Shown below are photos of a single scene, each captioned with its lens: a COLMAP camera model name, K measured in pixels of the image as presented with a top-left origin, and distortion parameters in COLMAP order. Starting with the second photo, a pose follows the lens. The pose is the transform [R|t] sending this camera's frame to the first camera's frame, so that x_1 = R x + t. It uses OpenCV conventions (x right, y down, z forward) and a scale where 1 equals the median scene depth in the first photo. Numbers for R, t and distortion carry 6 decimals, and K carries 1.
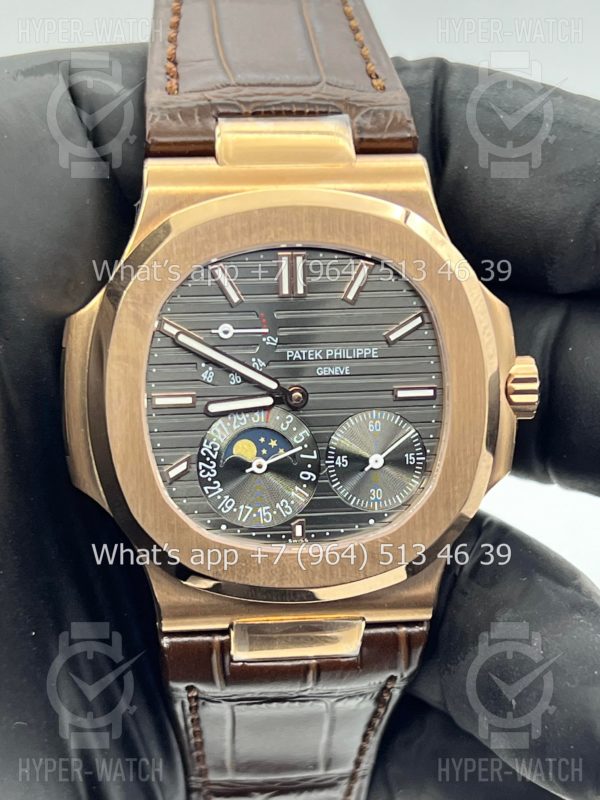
lens RADIAL K [[1908.2, 0, 302.0], [0, 1908.2, 438.9], [0, 0, 1]] dist [0.260312, 0.000000]
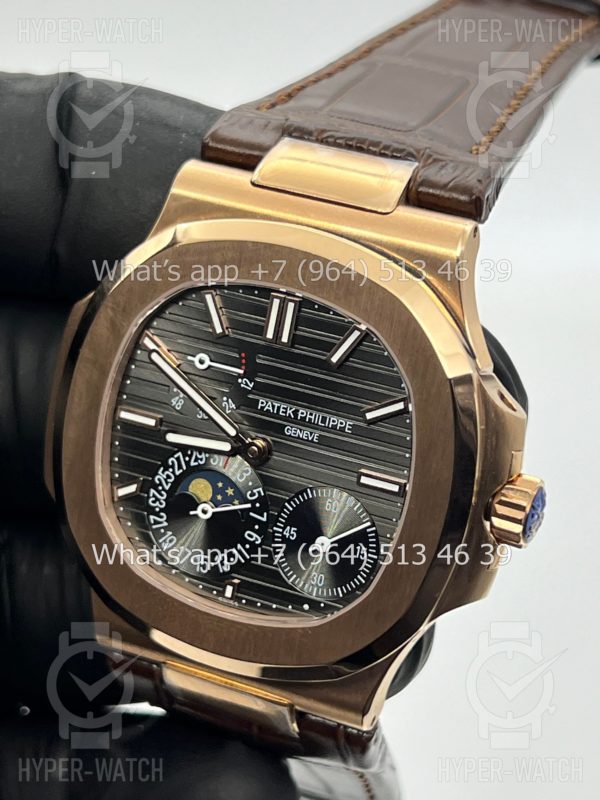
lens RADIAL K [[1908.2, 0, 303.3], [0, 1908.2, 403.0], [0, 0, 1]] dist [0.260312, 0.000000]
pose [[0.856181, 0.268876, -0.441204, 0.410420], [-0.244694, 0.963100, 0.112084, -0.150864], [0.455060, 0.011995, 0.890380, 0.199300]]
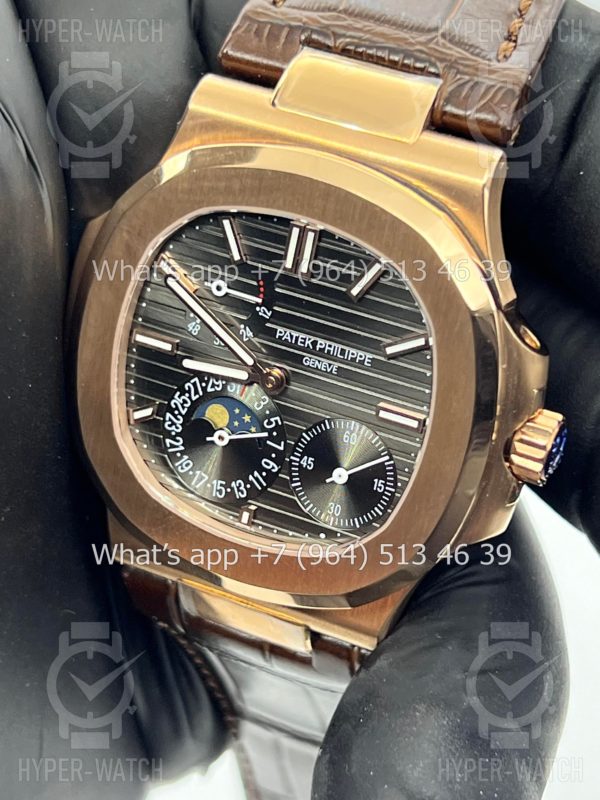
lens RADIAL K [[1908.2, 0, 300.6], [0, 1908.2, 416.8], [0, 0, 1]] dist [0.260312, 0.000000]
pose [[0.851460, 0.332734, -0.405345, 0.376588], [-0.253823, 0.937849, 0.236673, -0.221026], [0.458901, -0.098631, 0.882996, 0.210233]]
